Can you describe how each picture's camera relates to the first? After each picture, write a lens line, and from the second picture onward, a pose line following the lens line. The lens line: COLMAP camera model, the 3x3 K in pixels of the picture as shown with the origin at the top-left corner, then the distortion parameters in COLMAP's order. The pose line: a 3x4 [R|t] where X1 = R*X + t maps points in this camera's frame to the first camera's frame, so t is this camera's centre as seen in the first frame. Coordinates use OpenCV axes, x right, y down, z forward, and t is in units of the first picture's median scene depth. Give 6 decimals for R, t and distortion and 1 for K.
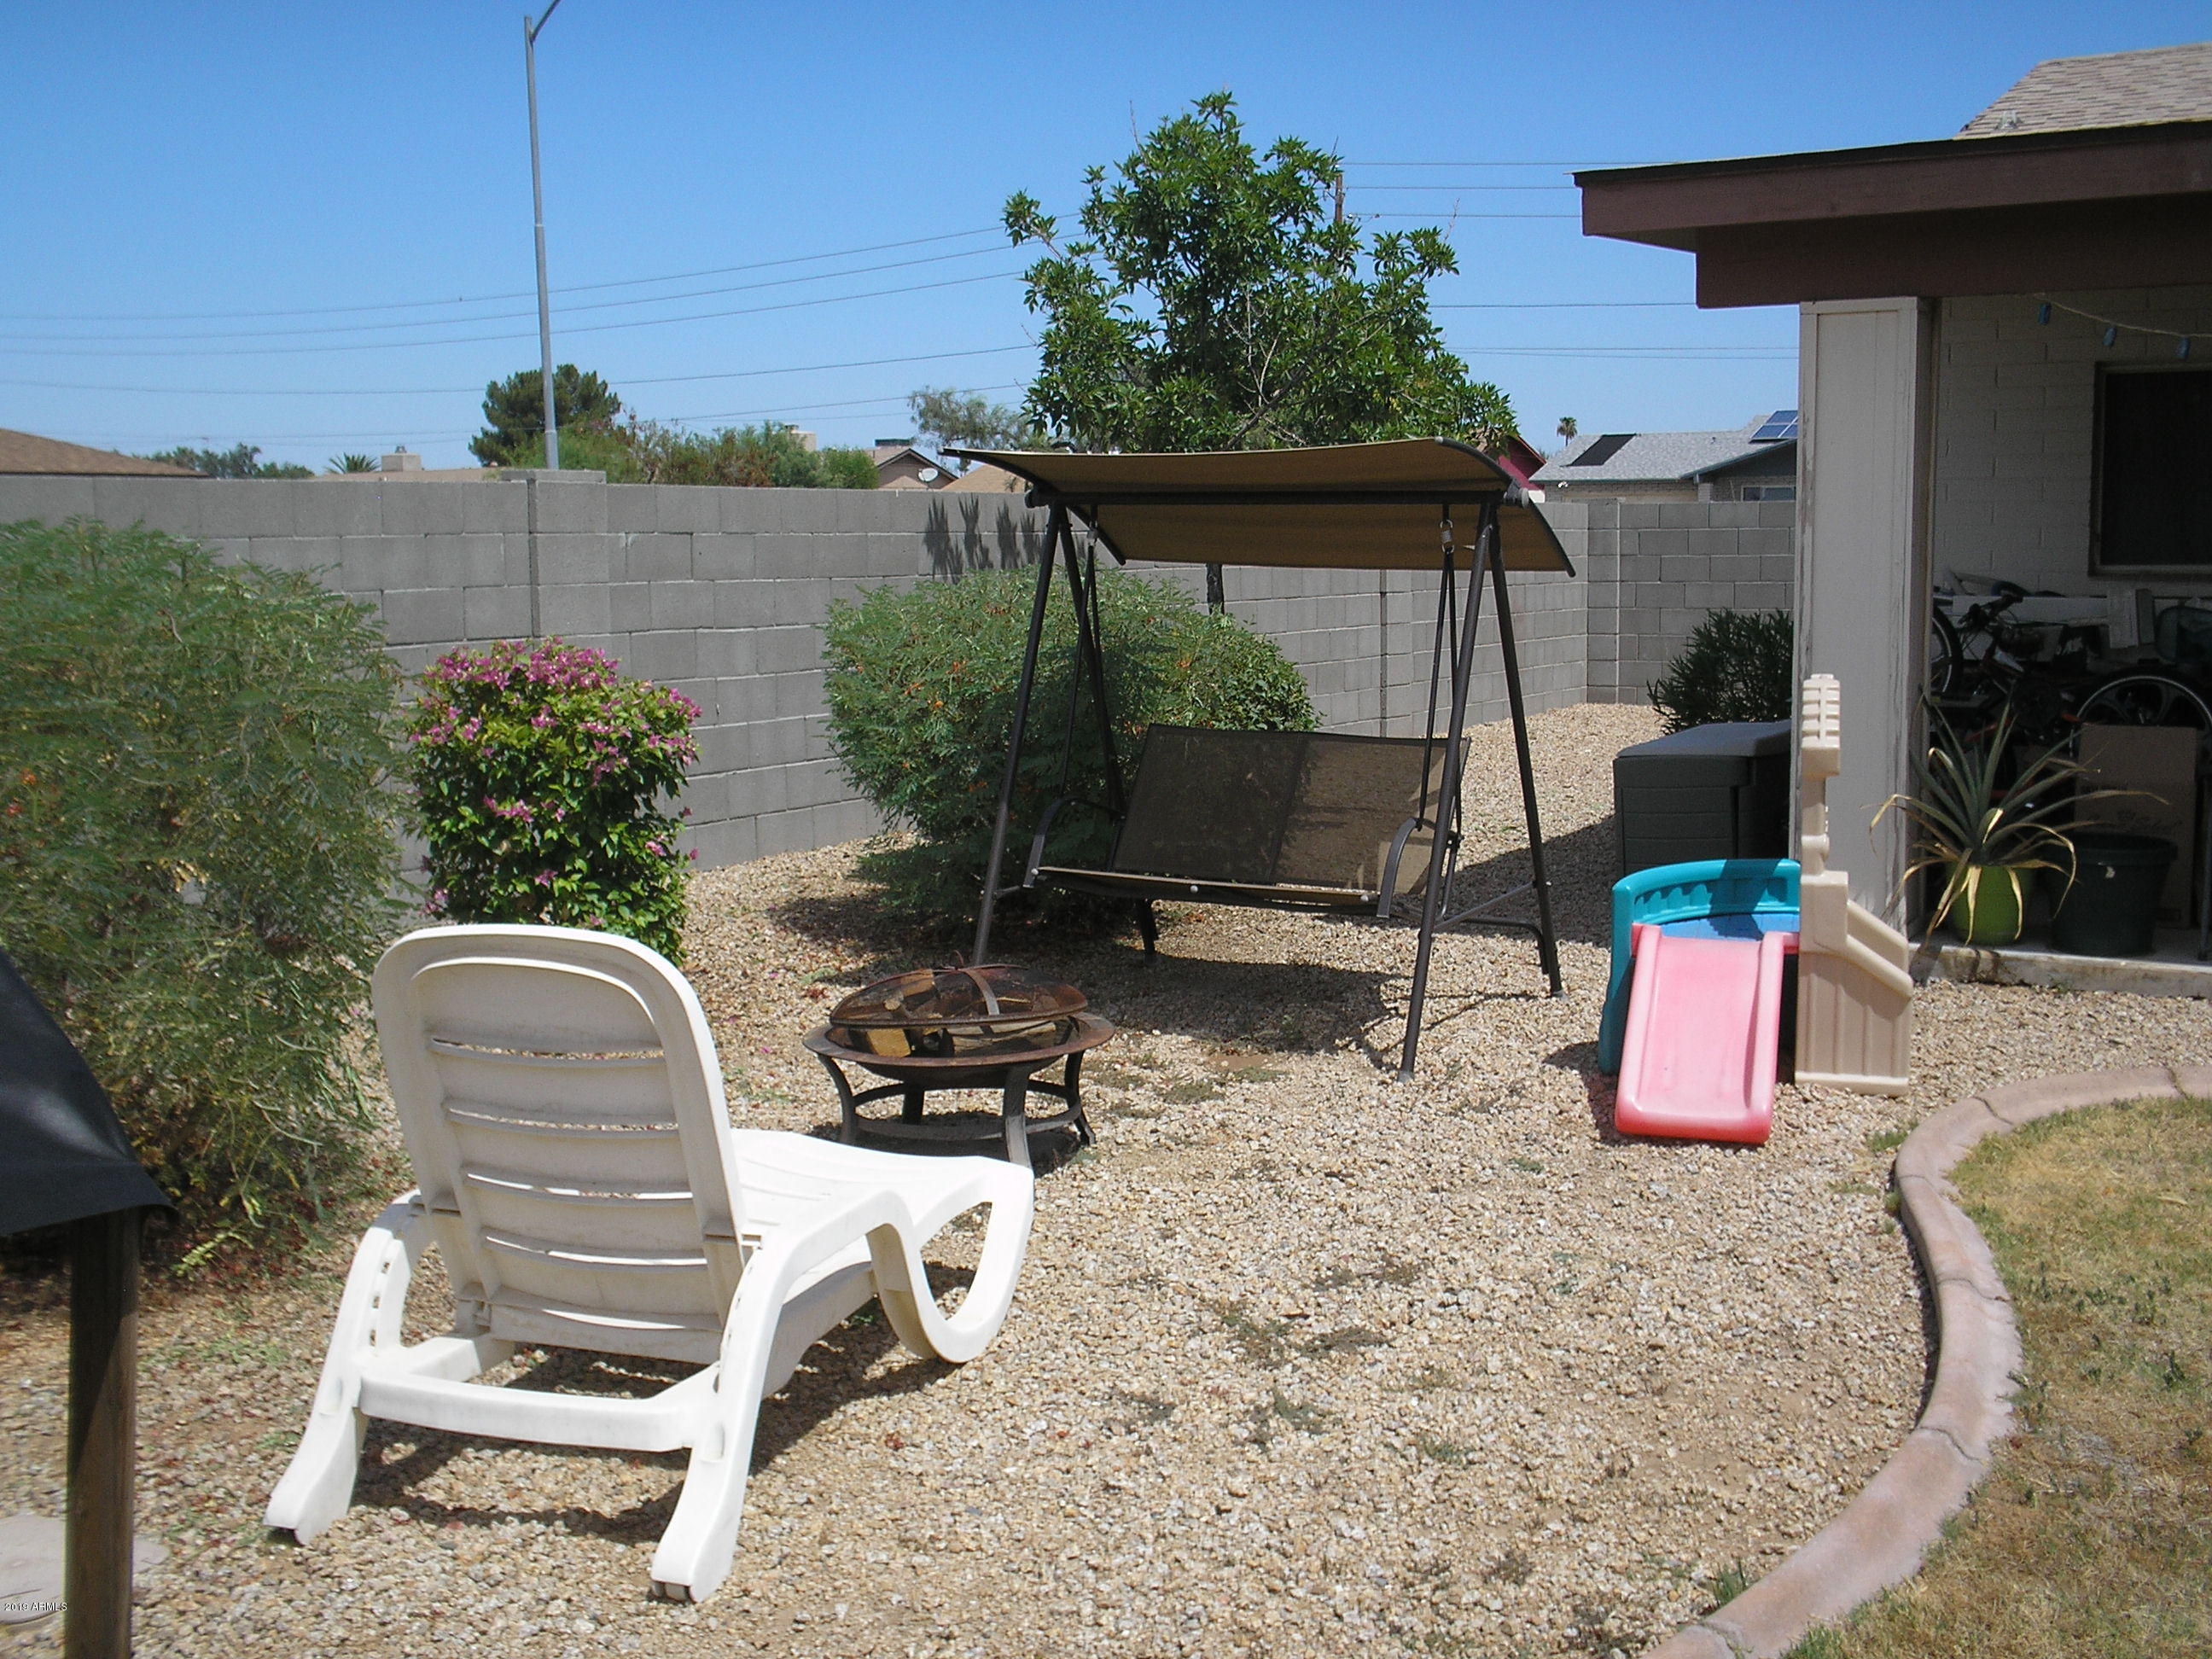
lens RADIAL K [[2366.9, 0, 1118.5], [0, 2366.9, 824.0], [0, 0, 1]] dist [-0.055669, 0.039022]
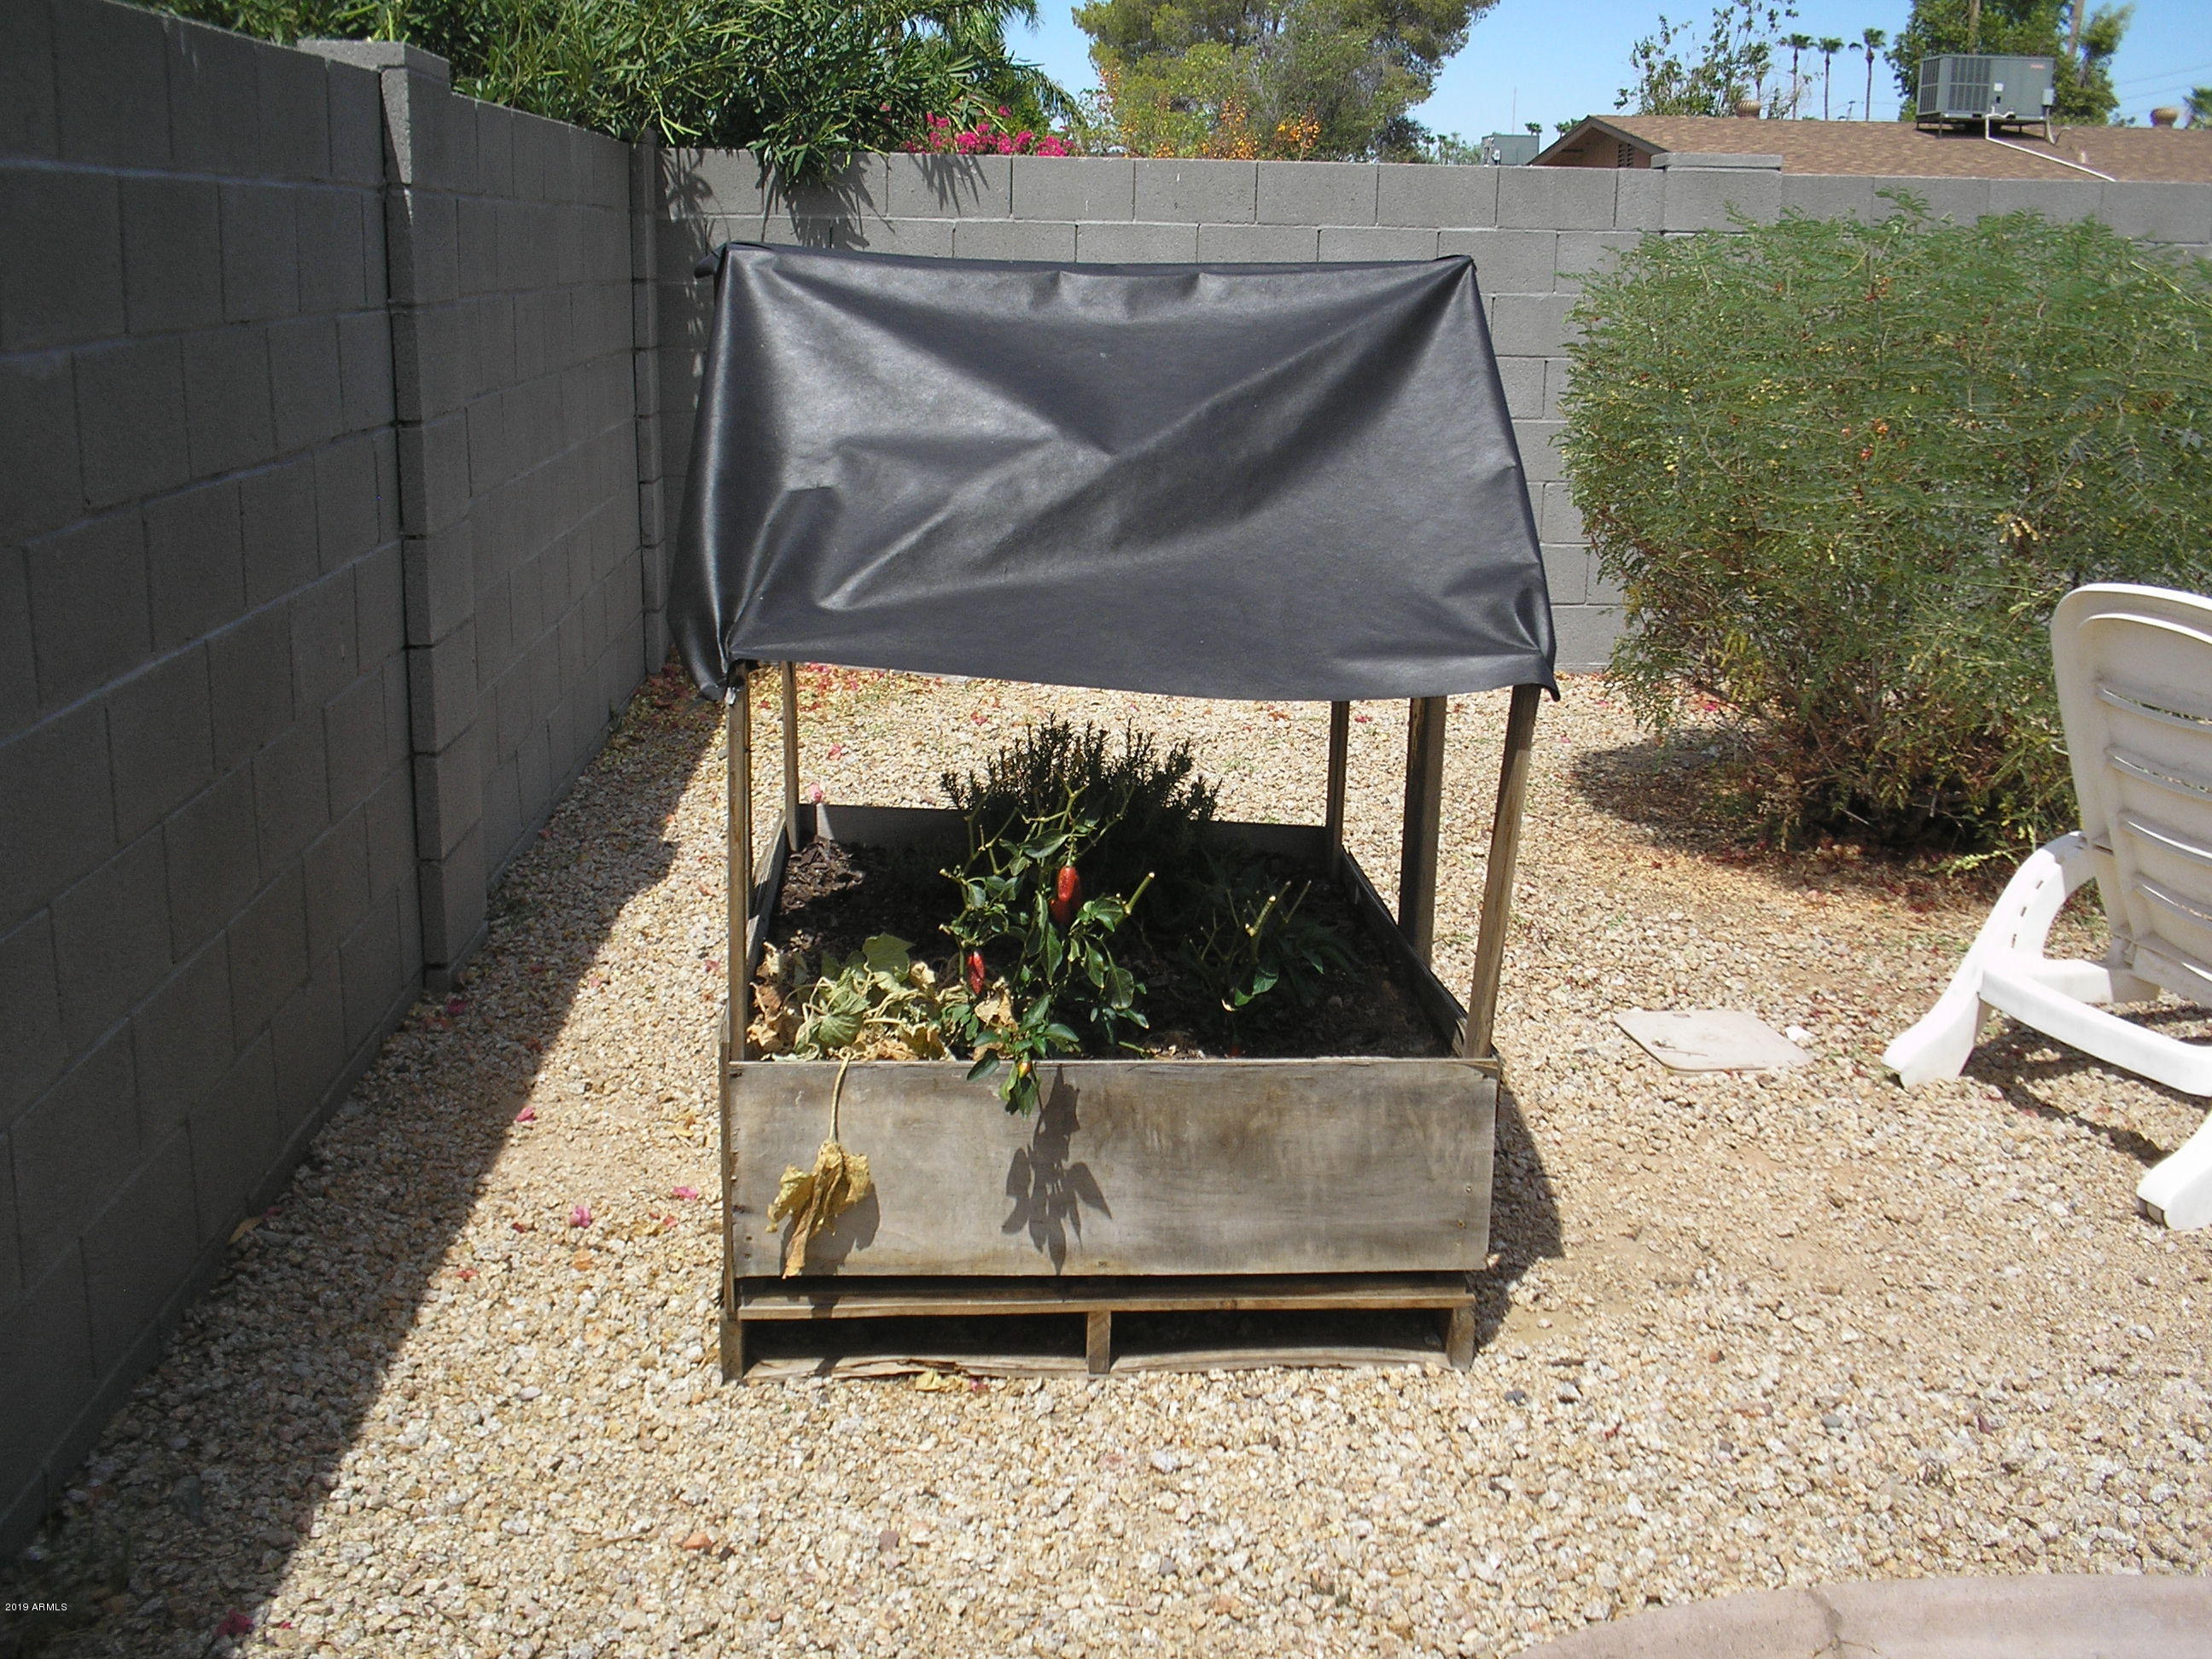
lens RADIAL K [[2366.9, 0, 1118.5], [0, 2366.9, 824.0], [0, 0, 1]] dist [-0.055669, 0.039022]
pose [[0.606477, 0.212052, -0.766303, 0.281935], [-0.113171, 0.976990, 0.180785, 0.006171], [0.787006, -0.022919, 0.616520, -0.043585]]
